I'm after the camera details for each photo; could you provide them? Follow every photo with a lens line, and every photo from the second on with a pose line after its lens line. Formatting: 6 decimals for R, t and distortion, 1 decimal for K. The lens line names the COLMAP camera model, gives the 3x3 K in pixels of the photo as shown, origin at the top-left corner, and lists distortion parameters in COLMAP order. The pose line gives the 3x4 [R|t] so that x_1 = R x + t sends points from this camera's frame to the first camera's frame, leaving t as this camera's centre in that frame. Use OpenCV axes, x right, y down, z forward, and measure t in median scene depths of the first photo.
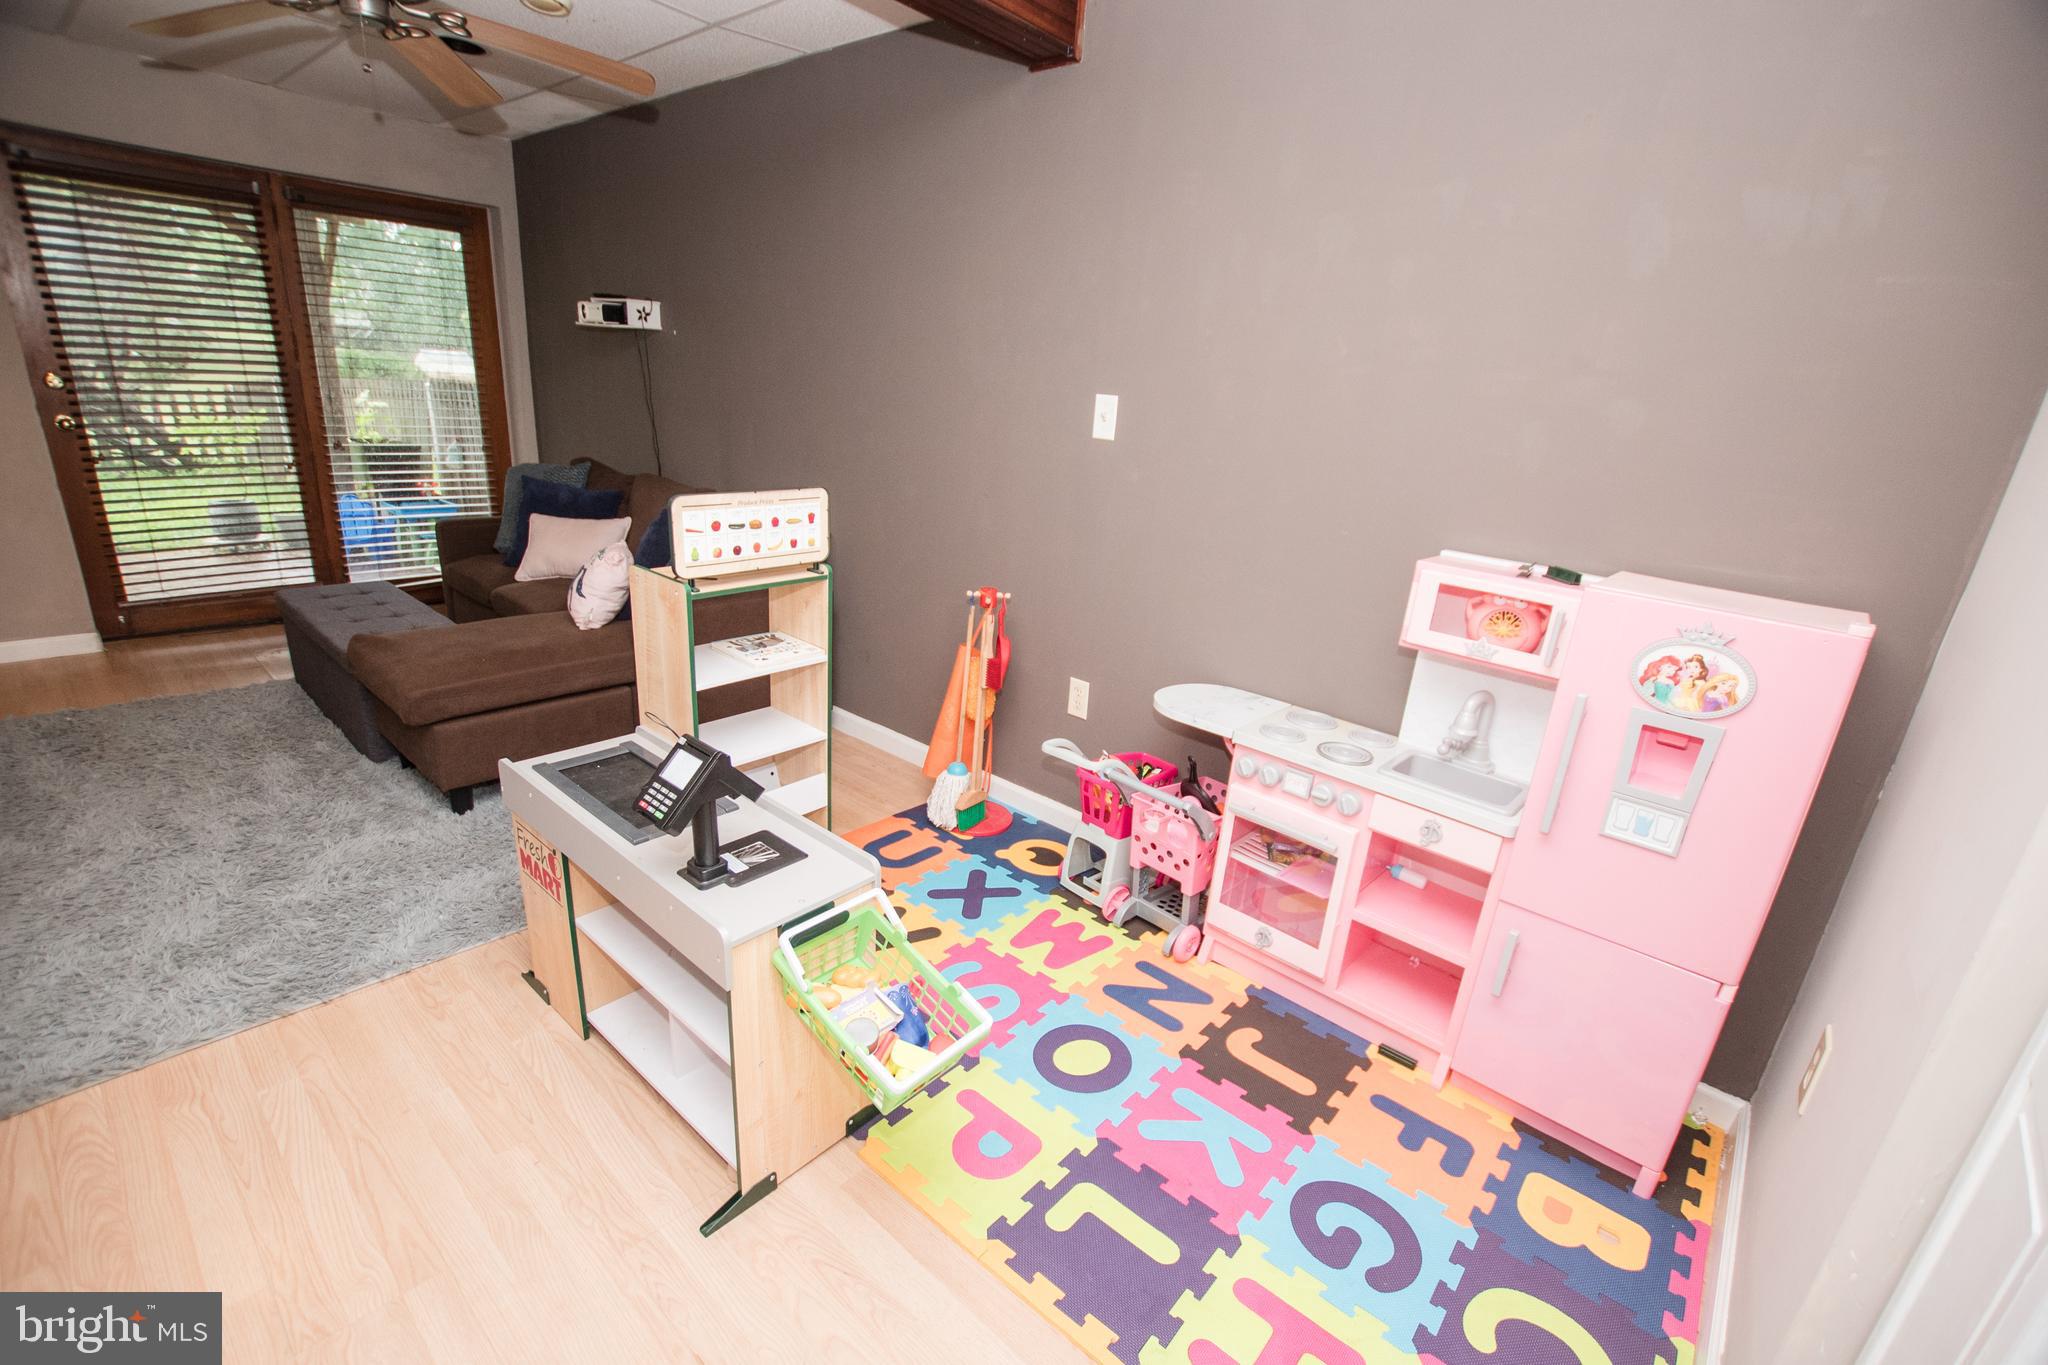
lens RADIAL K [[899.4, 0, 1032.3], [0, 899.4, 689.5], [0, 0, 1]] dist [-0.030819, 0.003606]
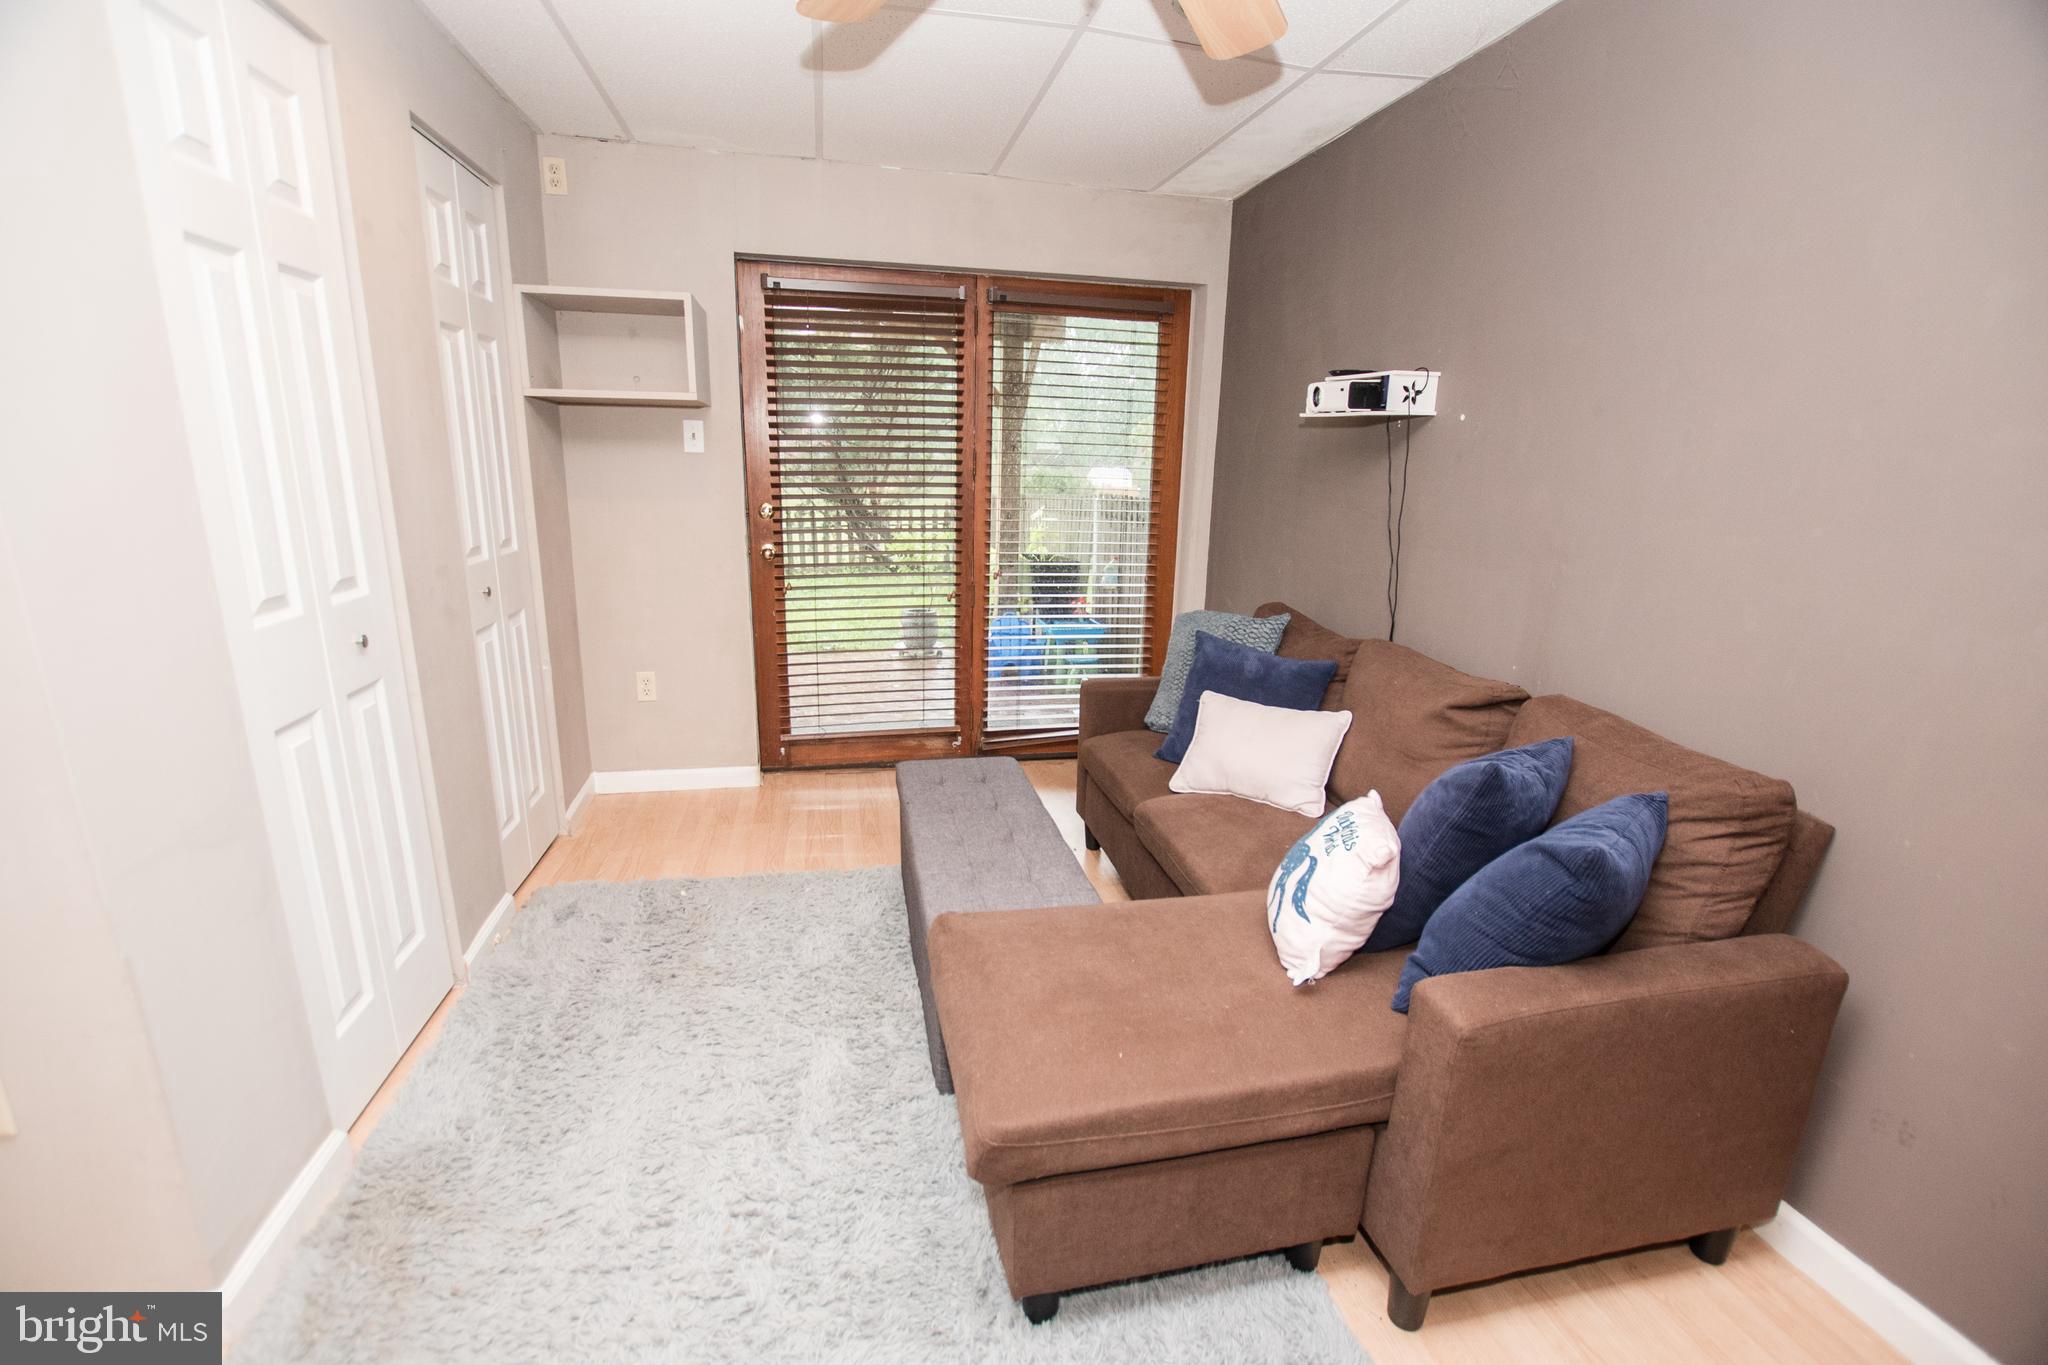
lens RADIAL K [[899.4, 0, 1017.5], [0, 899.4, 684.9], [0, 0, 1]] dist [-0.030819, 0.003606]
pose [[0.791476, 0.092743, -0.604123, -0.255726], [-0.159582, 0.985492, -0.057784, -0.136399], [0.589999, 0.142142, 0.794793, 0.361452]]
